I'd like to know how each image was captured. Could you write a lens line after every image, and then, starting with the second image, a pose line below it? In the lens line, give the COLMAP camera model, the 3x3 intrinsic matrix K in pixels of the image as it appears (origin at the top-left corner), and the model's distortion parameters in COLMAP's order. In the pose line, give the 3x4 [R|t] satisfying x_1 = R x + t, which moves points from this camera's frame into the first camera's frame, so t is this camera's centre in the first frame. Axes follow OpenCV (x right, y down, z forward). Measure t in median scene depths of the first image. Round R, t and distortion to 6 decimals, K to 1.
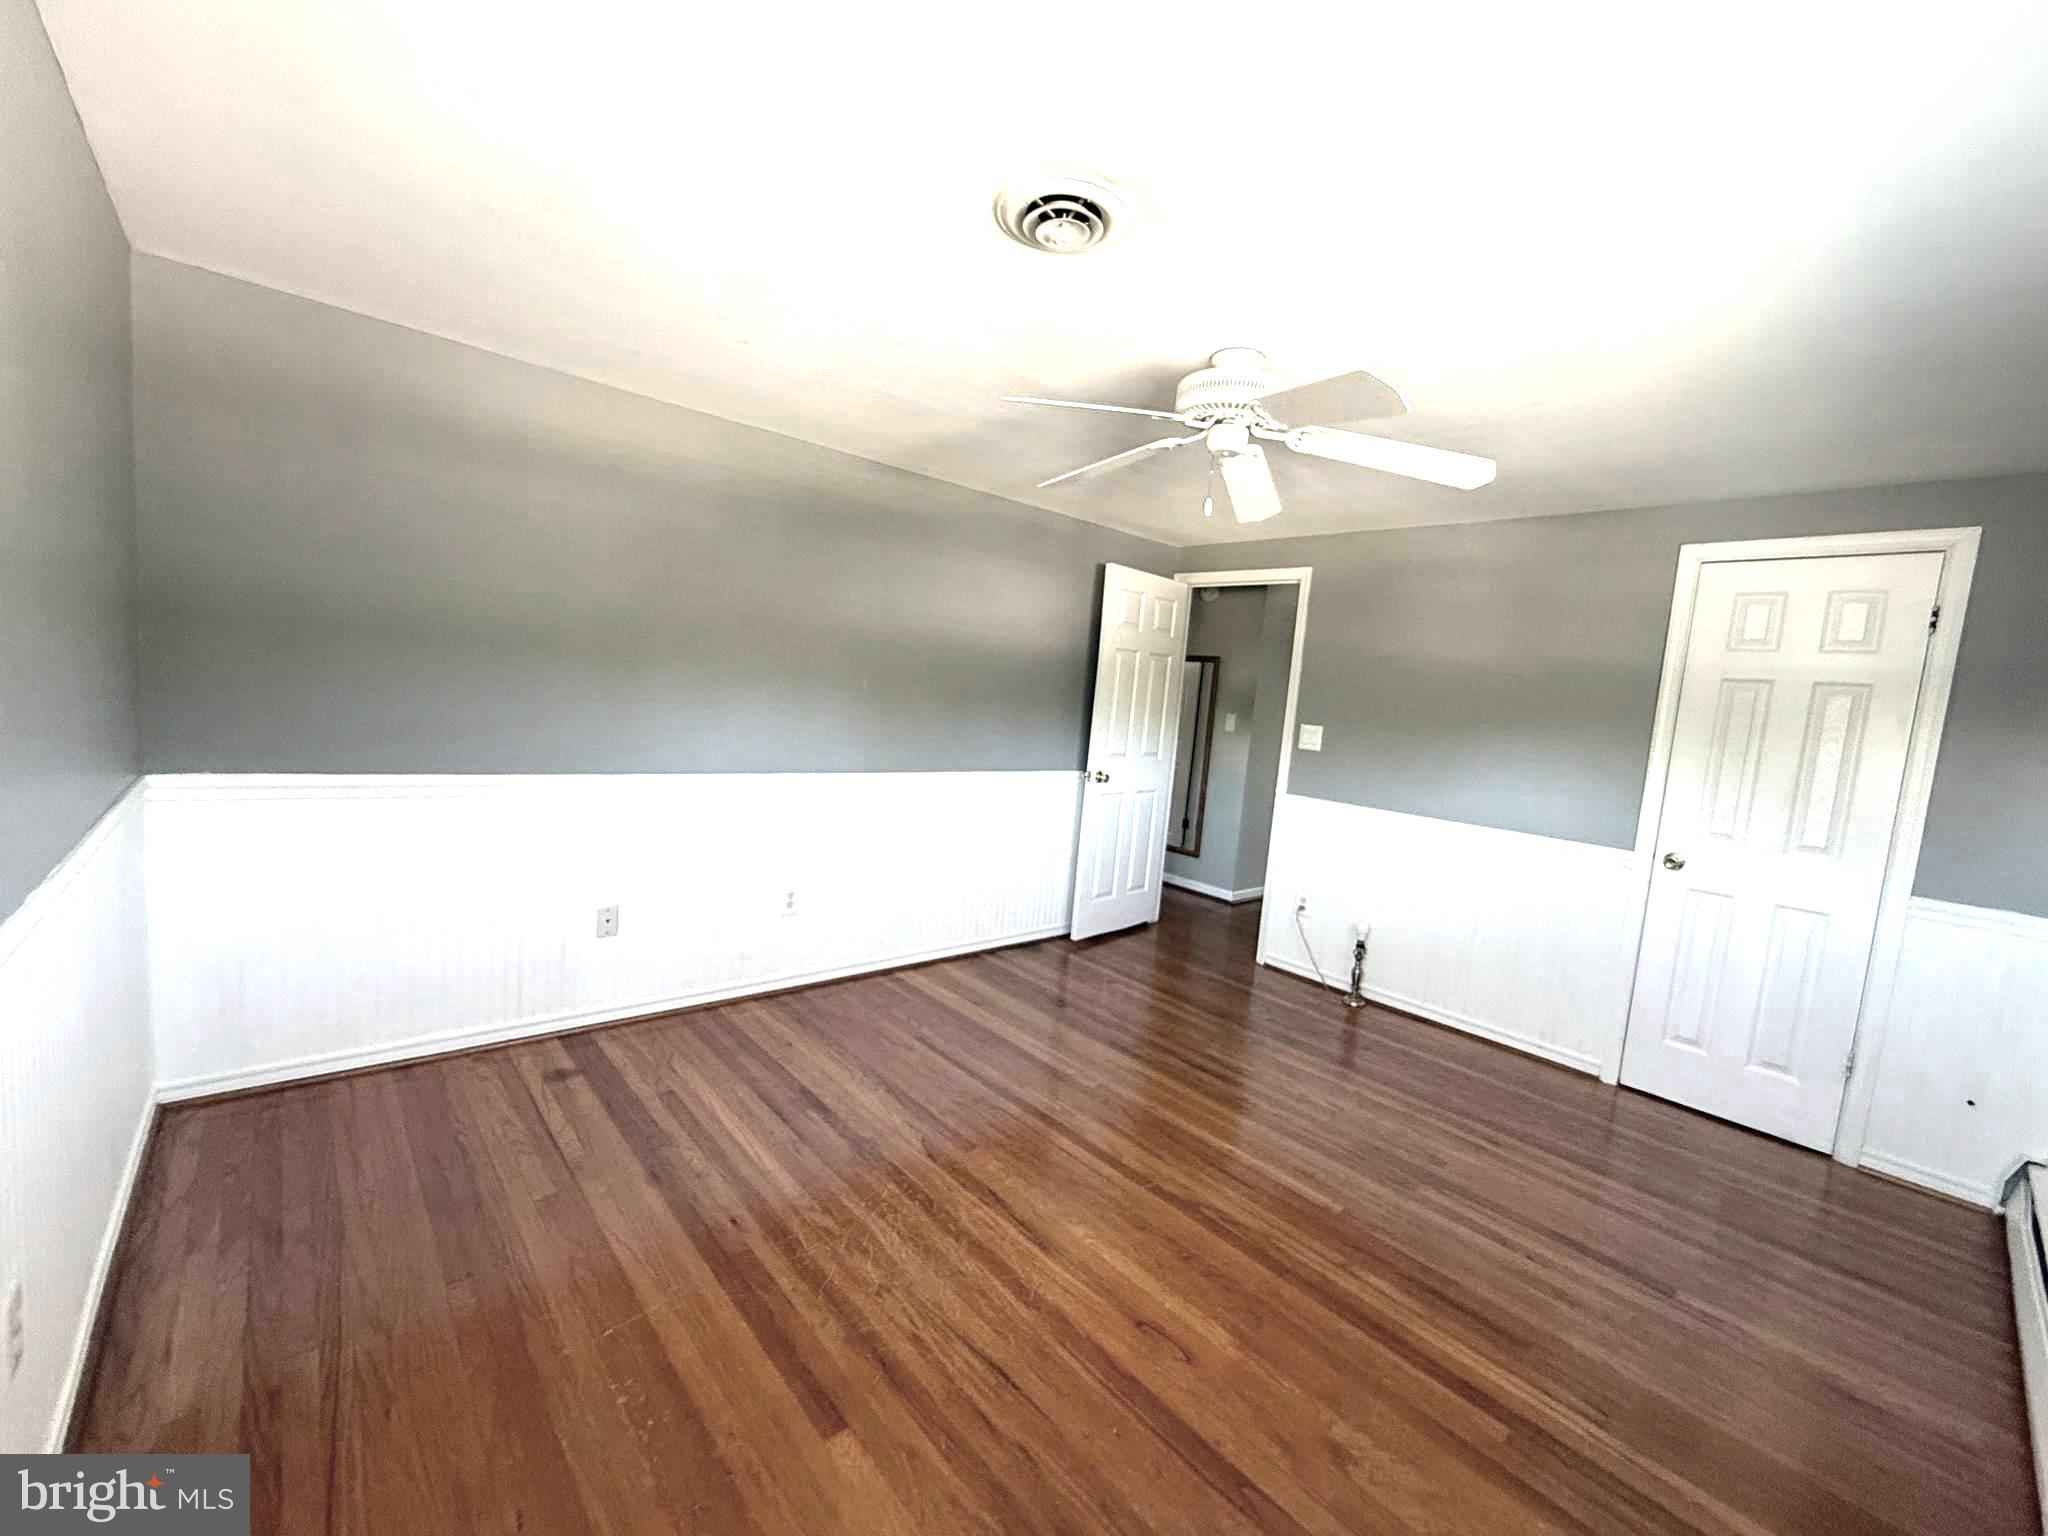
lens RADIAL K [[818.0, 0, 1018.1], [0, 818.0, 768.2], [0, 0, 1]] dist [-0.000029, -0.000465]
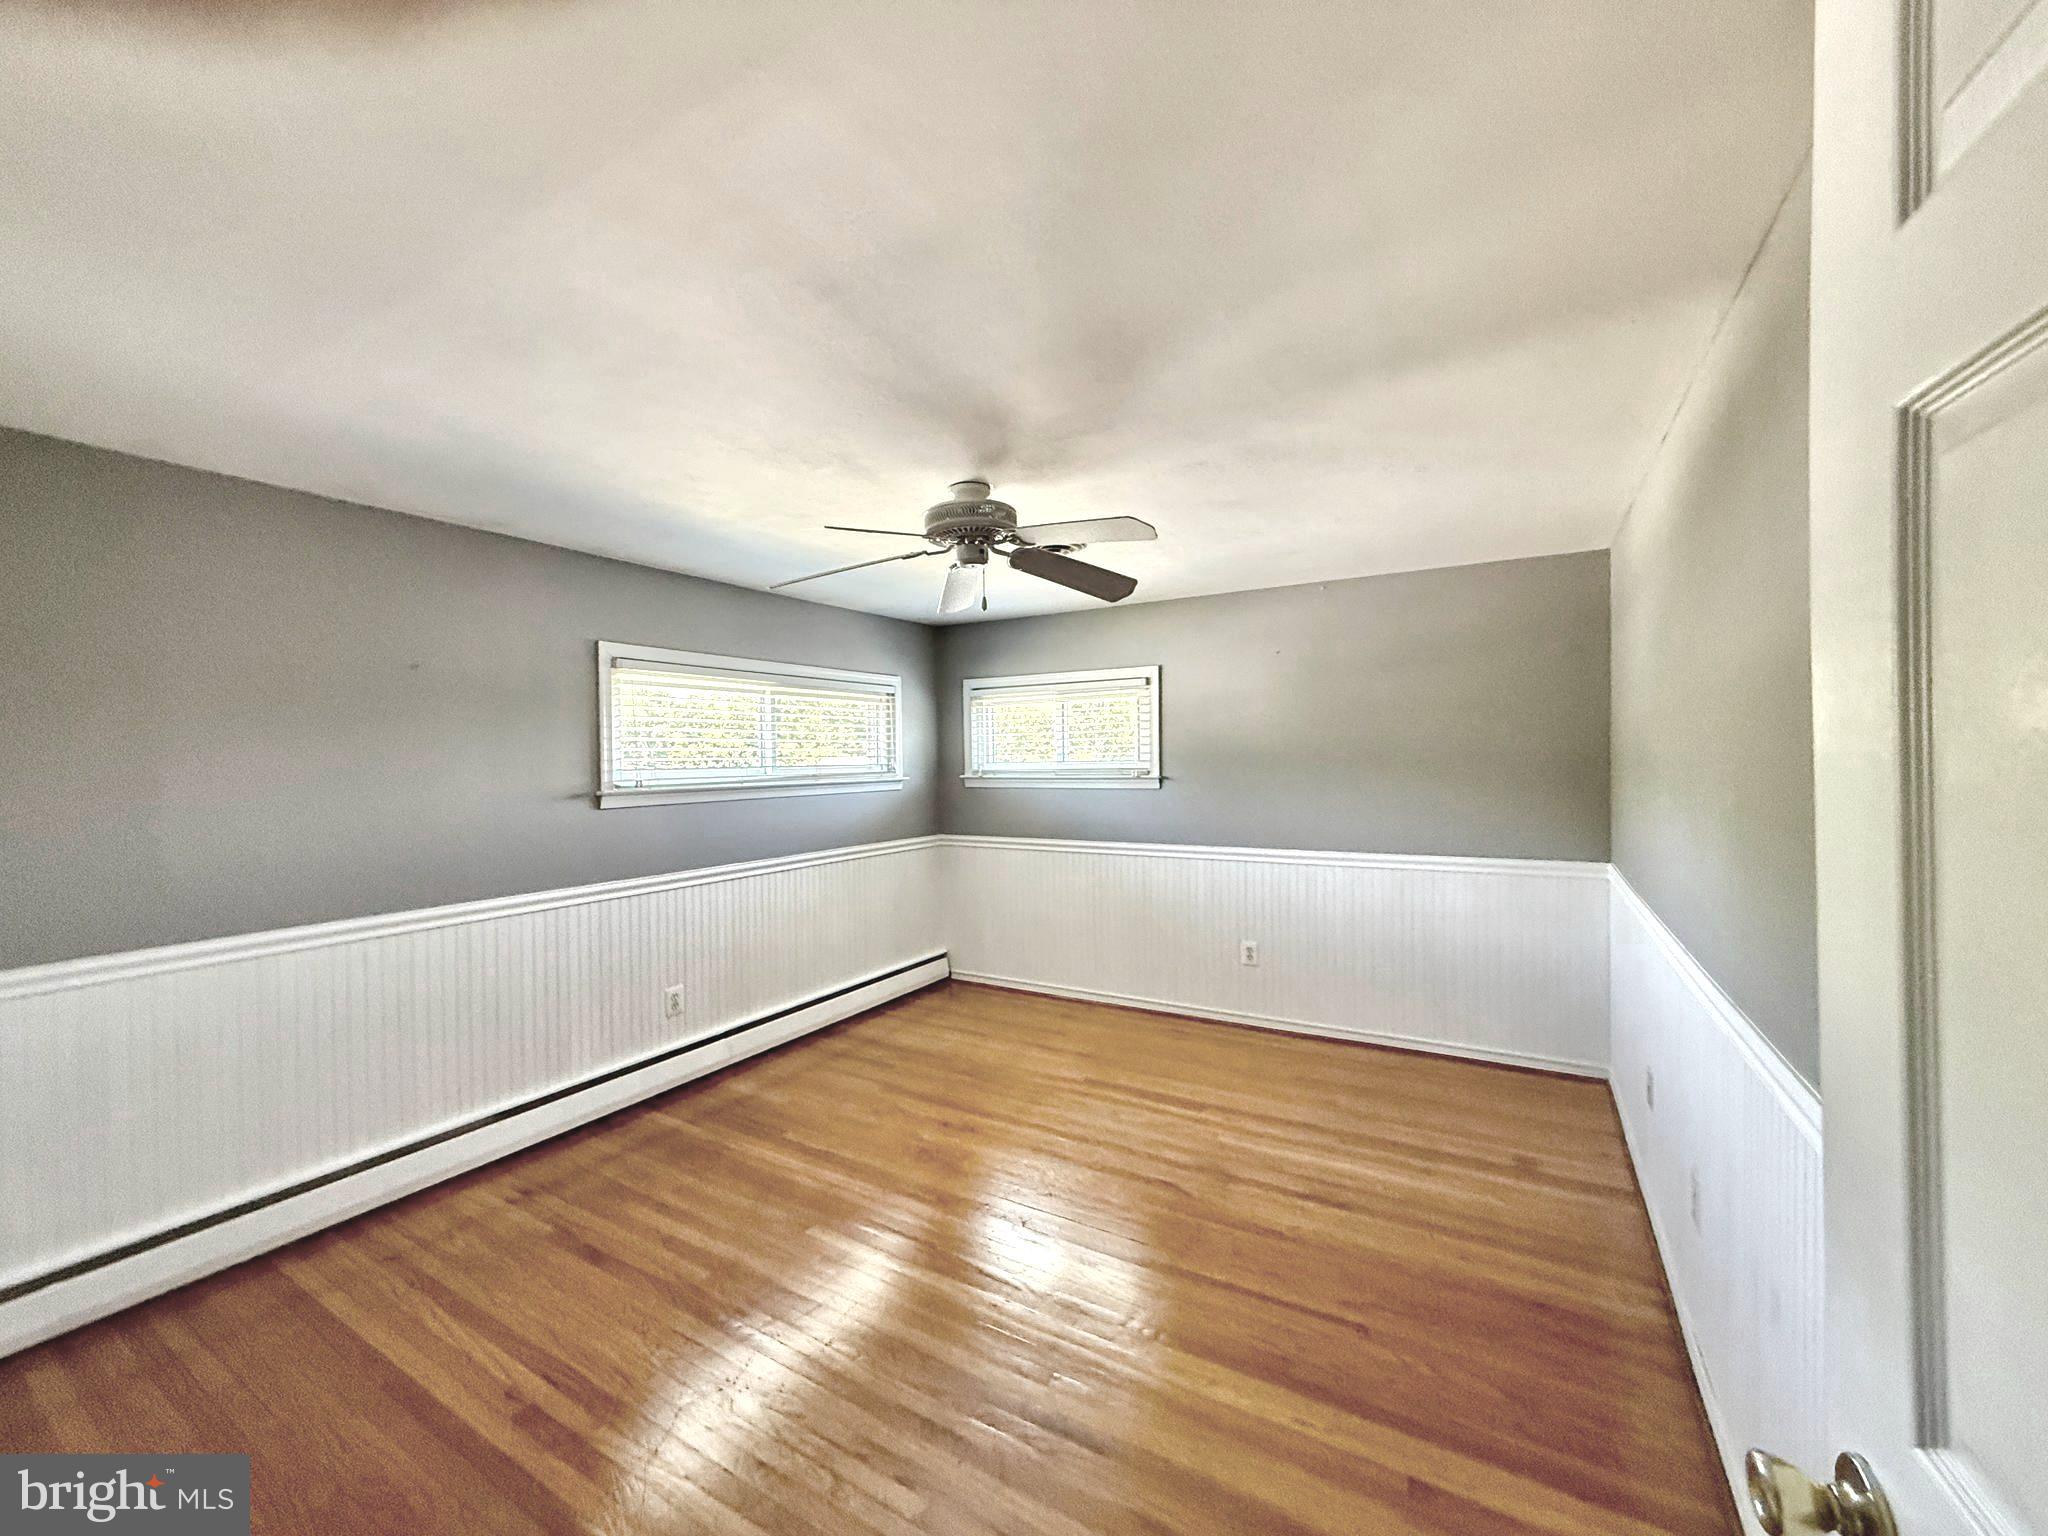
lens RADIAL K [[818.0, 0, 1018.1], [0, 818.0, 768.2], [0, 0, 1]] dist [-0.000029, -0.000465]
pose [[-0.947907, -0.061795, -0.312495, 0.511325], [-0.095910, 0.990847, 0.094990, -0.200708], [0.303765, 0.120013, -0.945158, 2.039955]]
